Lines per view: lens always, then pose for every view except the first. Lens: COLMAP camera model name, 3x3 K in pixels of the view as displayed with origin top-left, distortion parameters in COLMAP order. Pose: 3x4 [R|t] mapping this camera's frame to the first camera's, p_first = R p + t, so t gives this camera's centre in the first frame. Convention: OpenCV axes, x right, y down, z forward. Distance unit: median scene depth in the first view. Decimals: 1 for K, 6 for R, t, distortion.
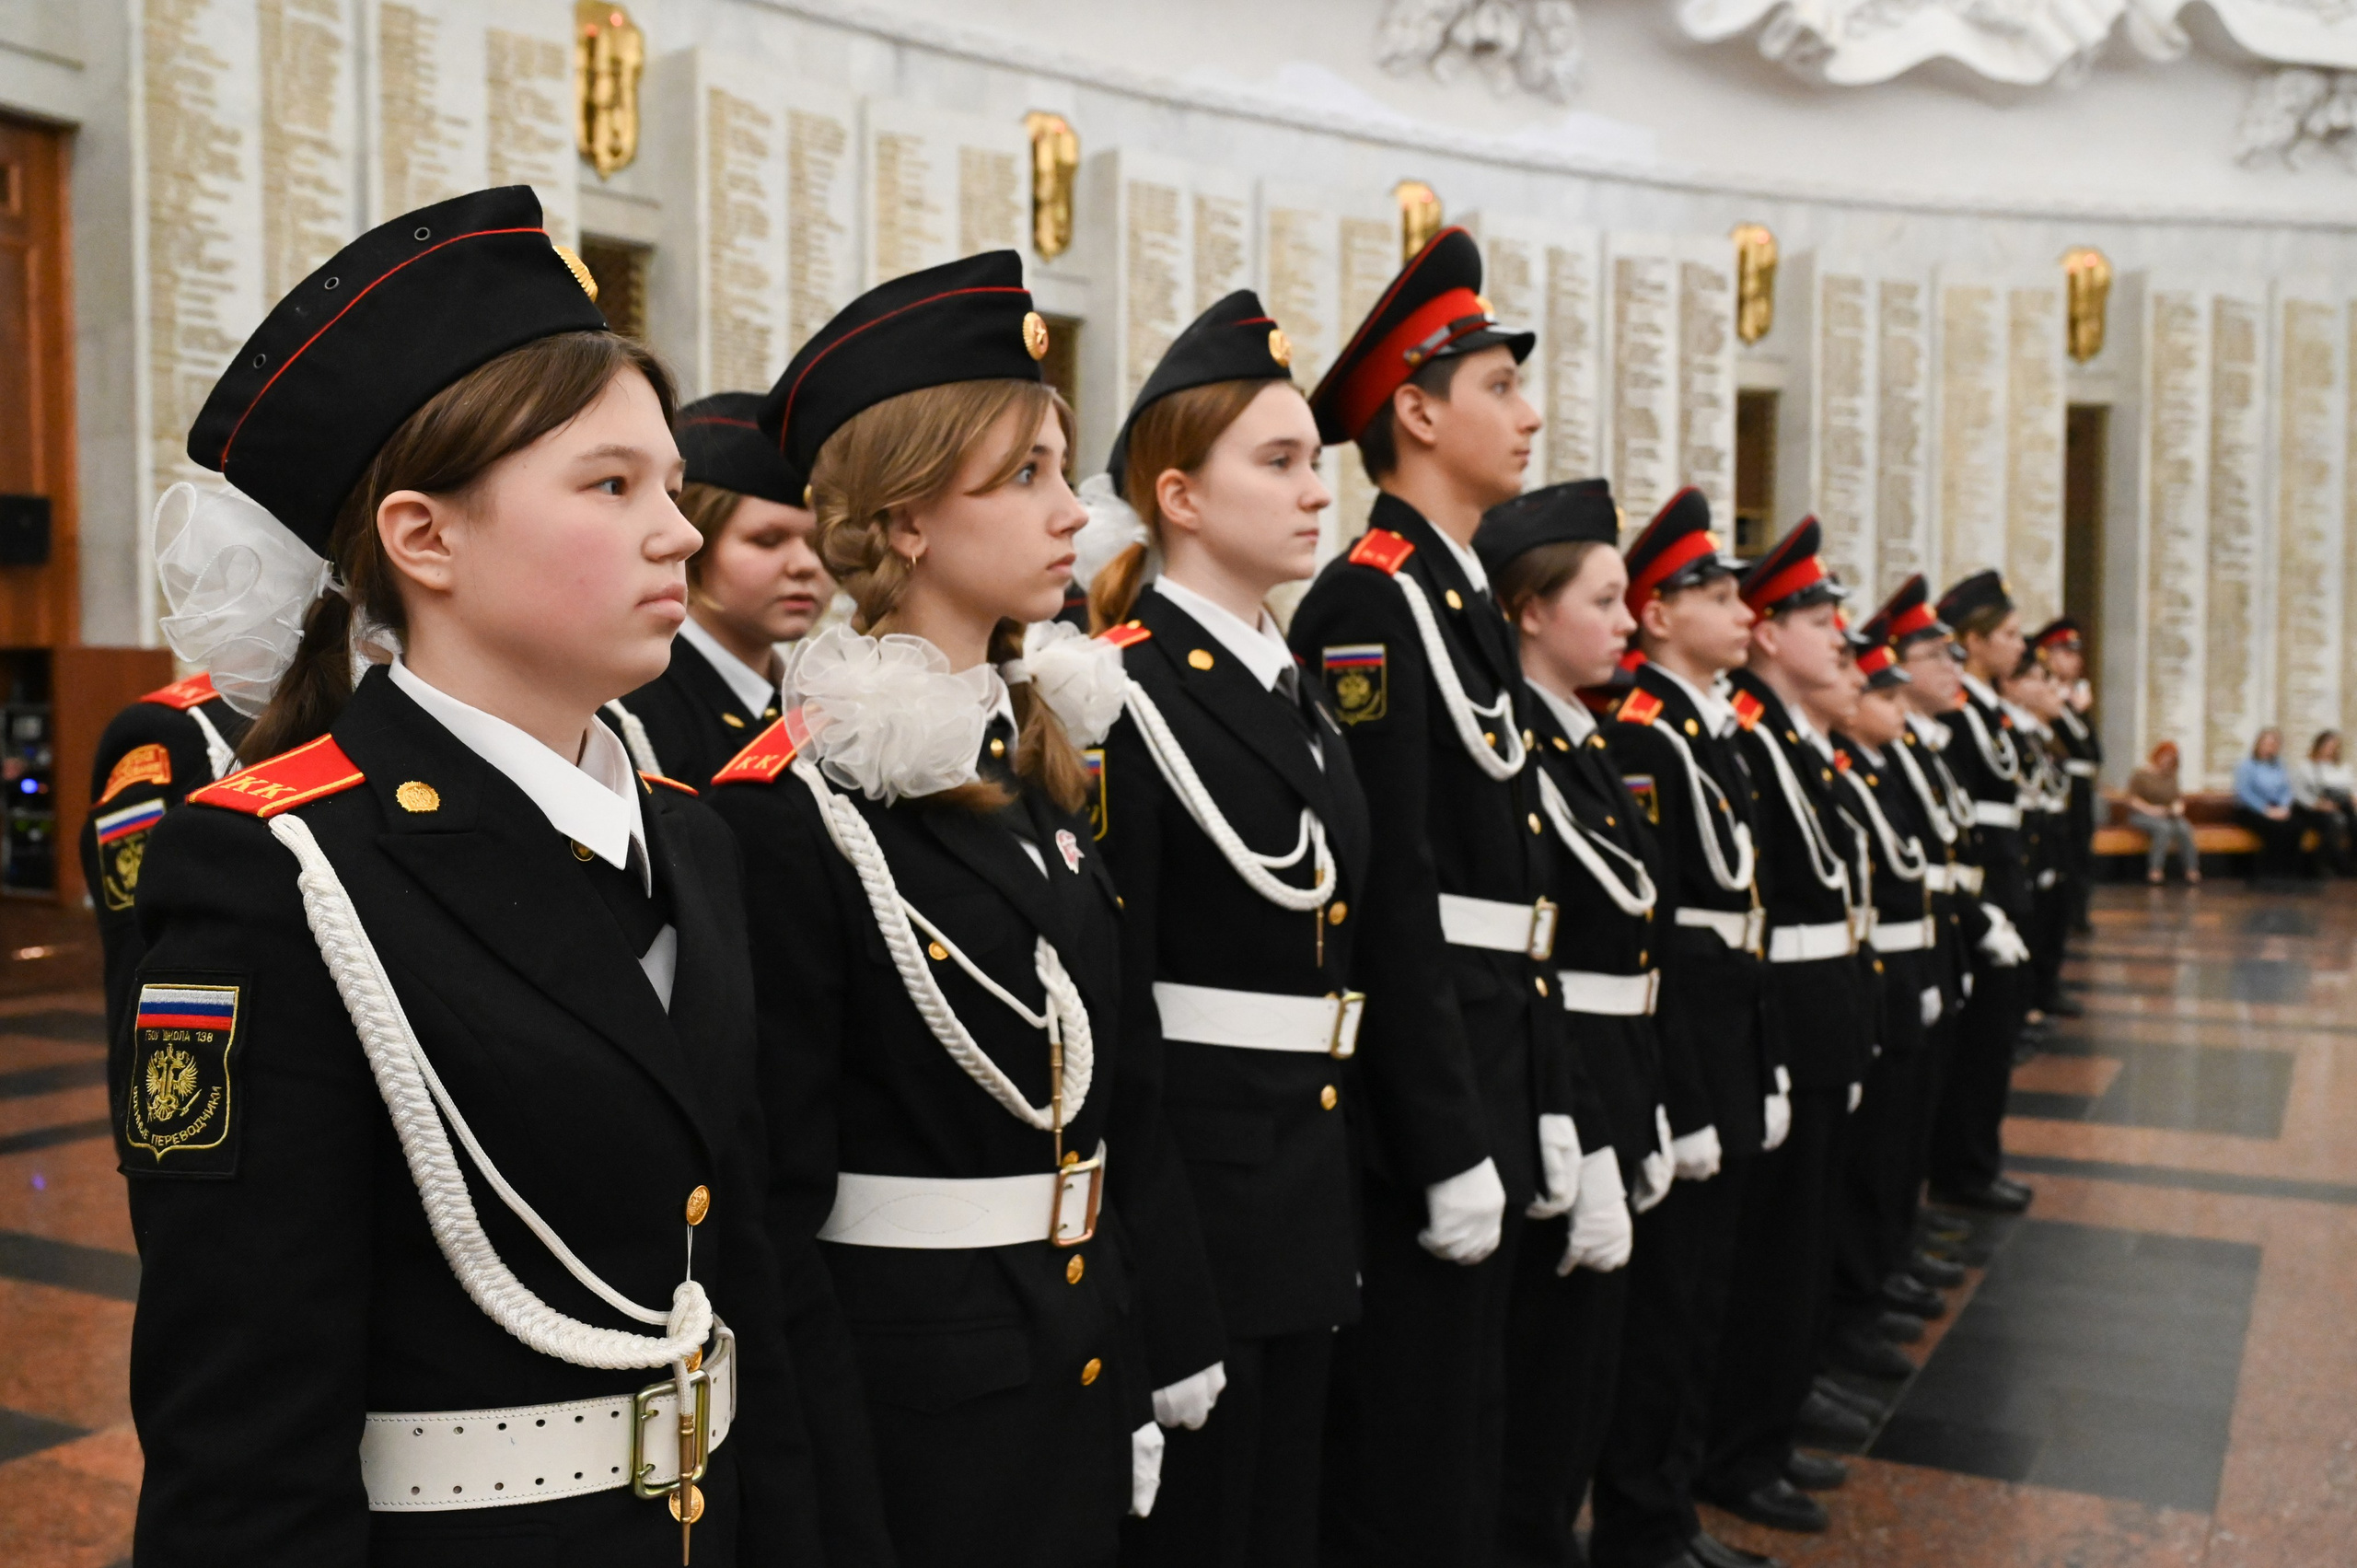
lens RADIAL K [[2132.0, 0, 1178.5], [0, 2132.0, 784.0], [0, 0, 1]] dist [-0.019896, -0.014323]
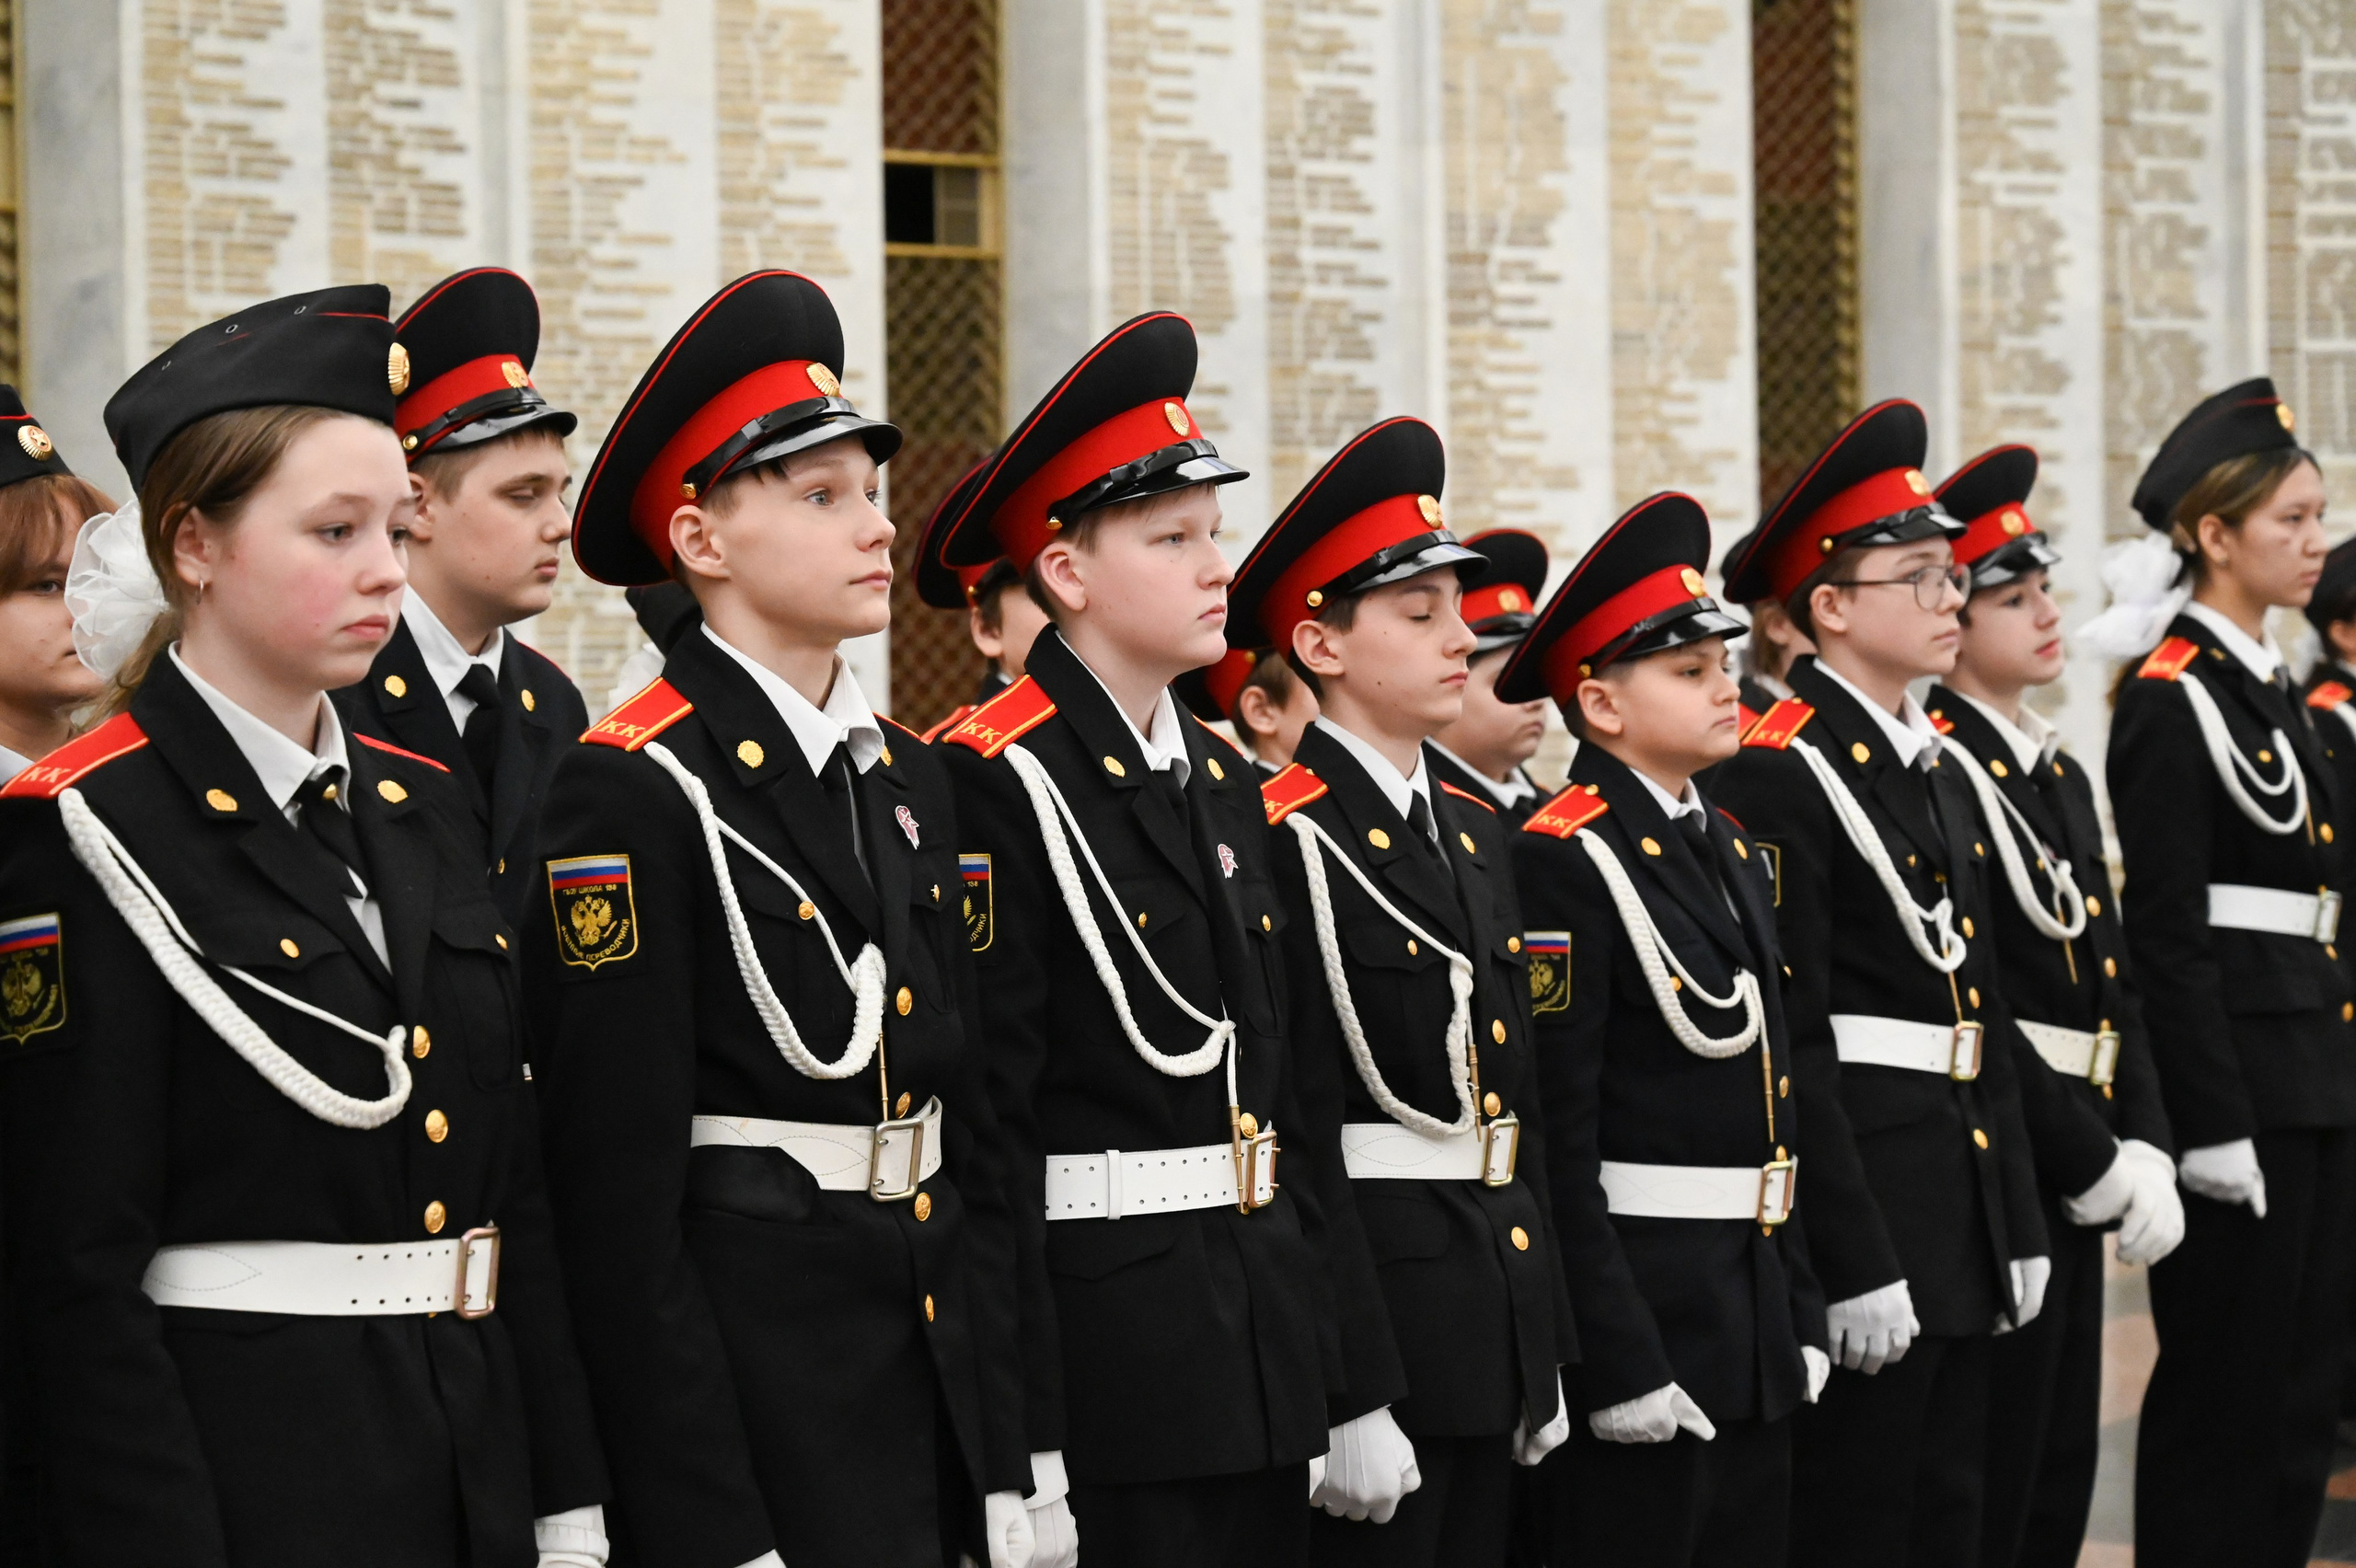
lens RADIAL K [[4878.0, 0, 1178.0], [0, 4878.0, 784.0], [0, 0, 1]] dist [-0.045250, 0.034479]
pose [[0.996693, -0.022053, -0.078207, 0.395534], [0.020656, 0.999613, -0.018620, 0.003144], [0.078587, 0.016943, 0.996763, -0.117737]]
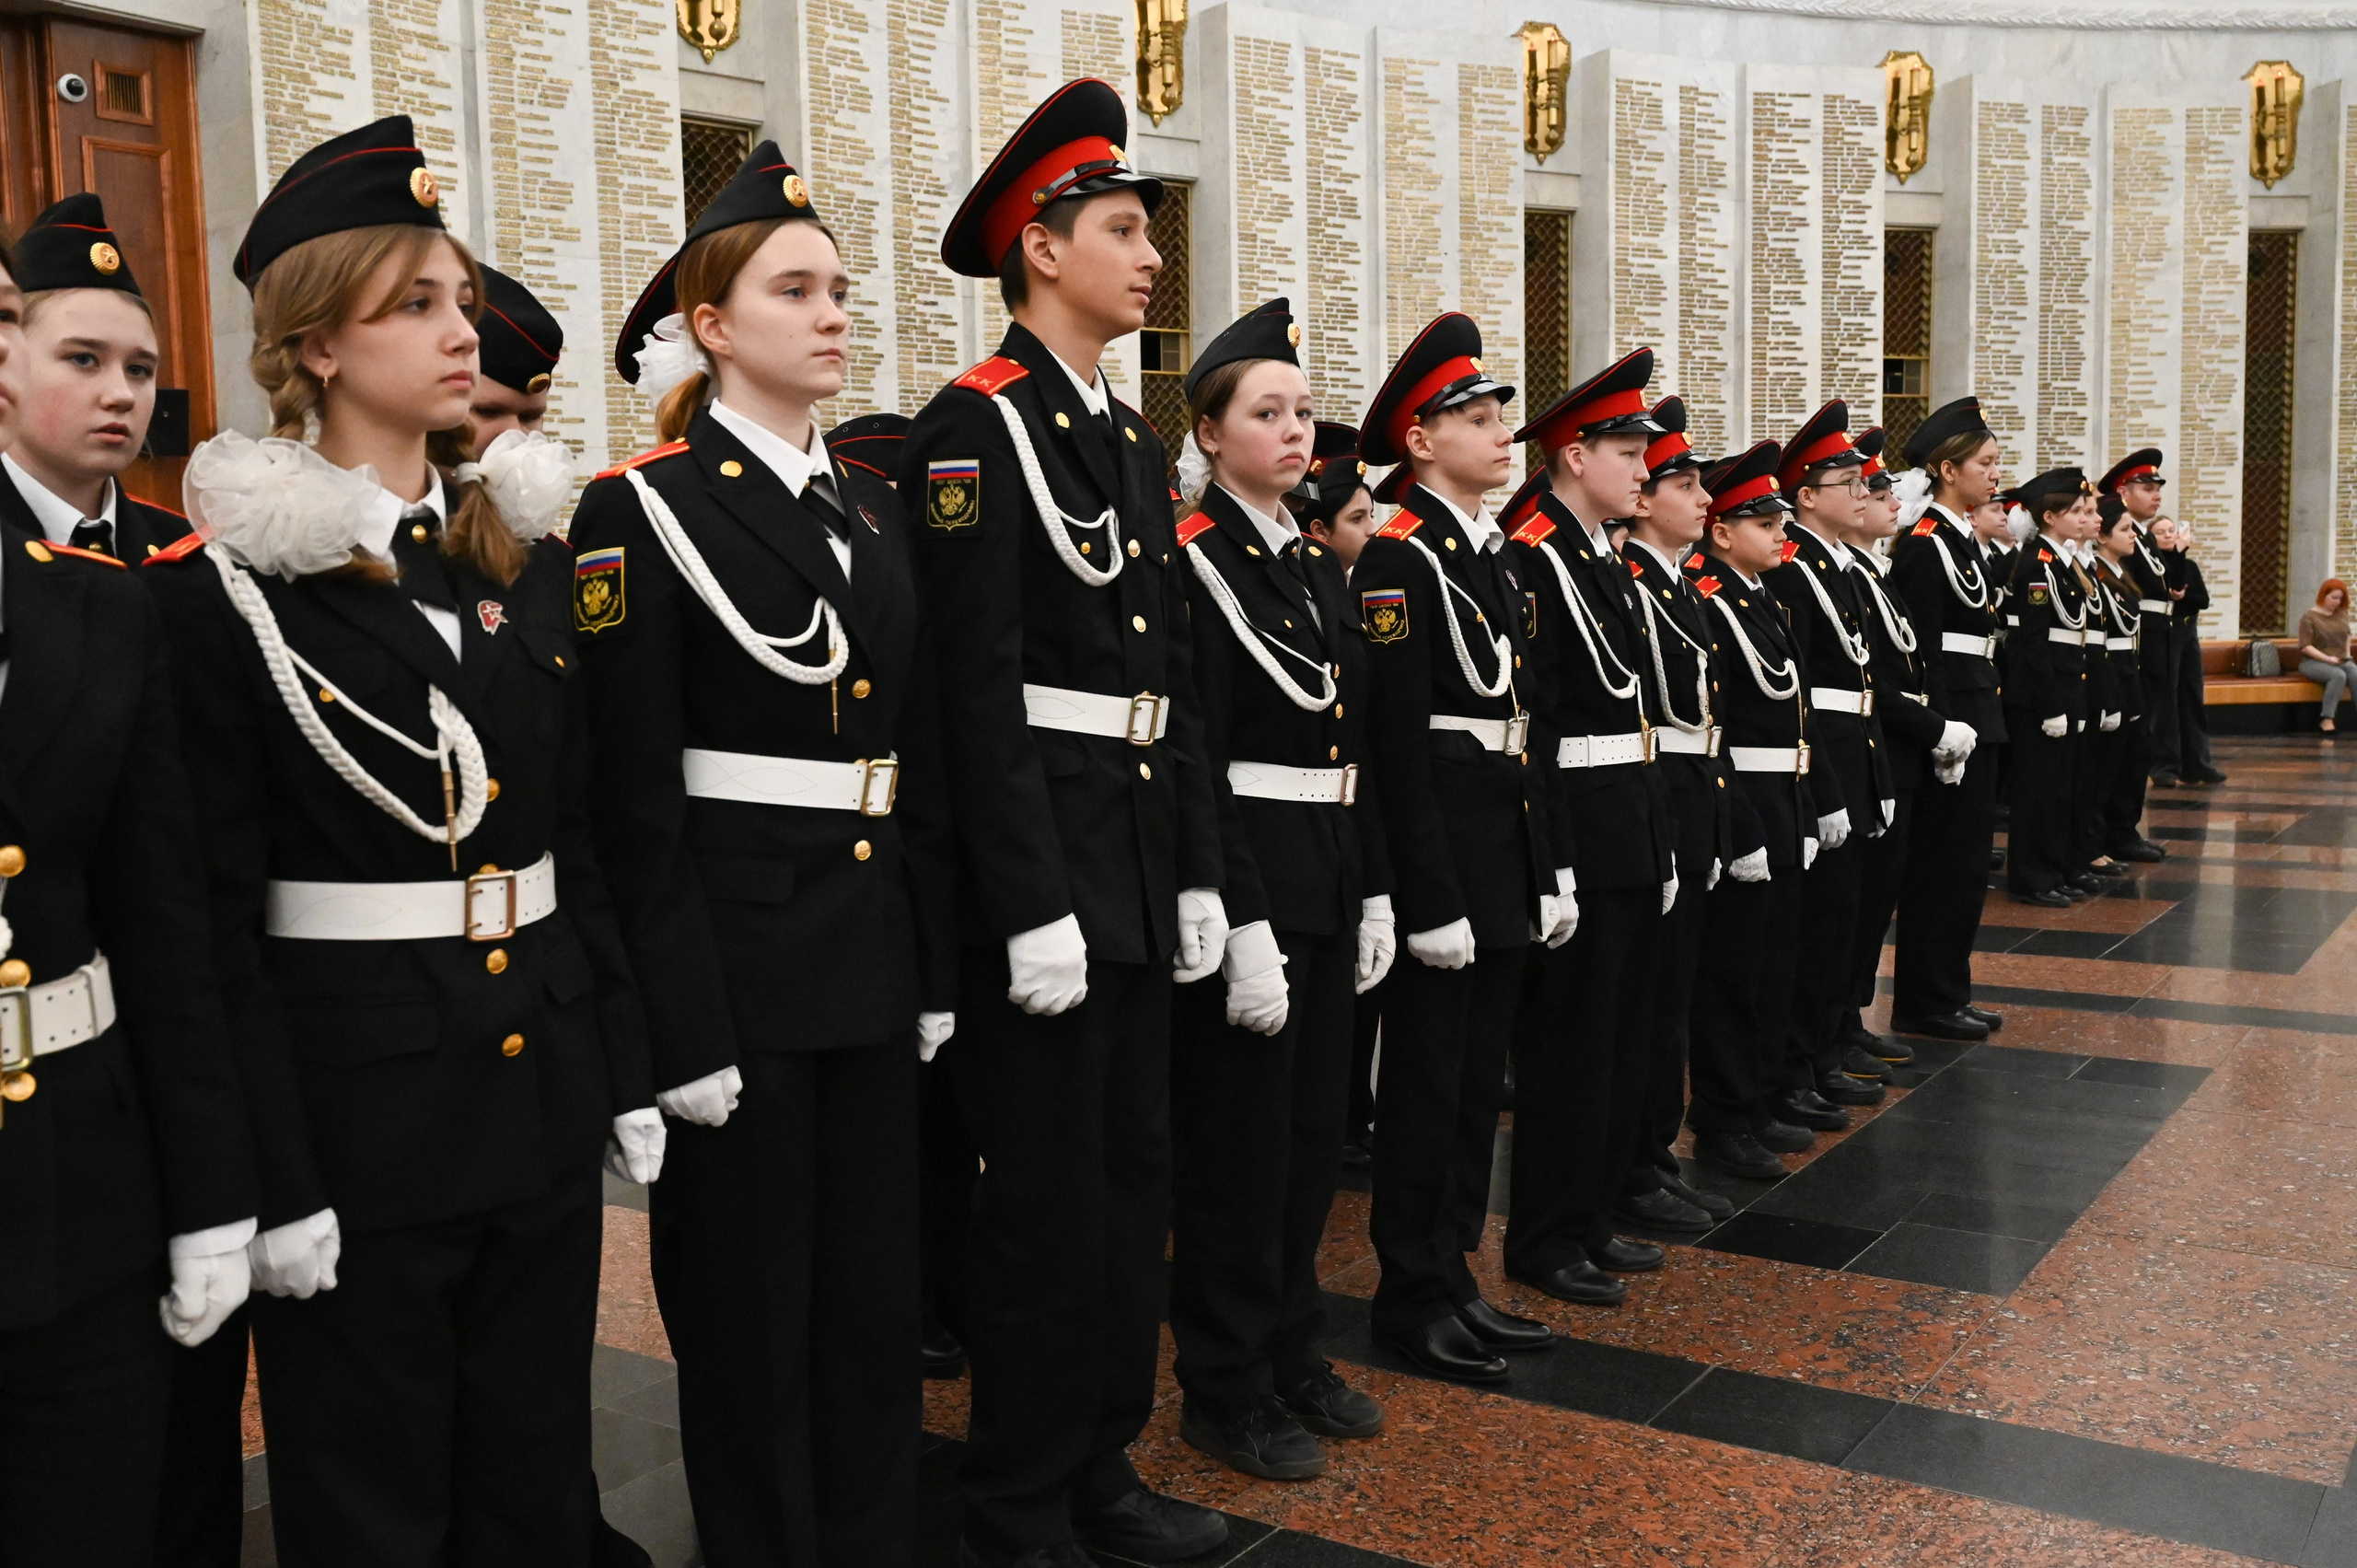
lens RADIAL K [[2166.0, 0, 1178.5], [0, 2166.0, 784.0], [0, 0, 1]] dist [-0.024730, 0.008351]
pose [[0.995297, -0.015524, -0.095620, 0.191697], [0.020913, 0.998233, 0.055612, 0.027305], [0.094588, -0.057350, 0.993863, -0.077962]]
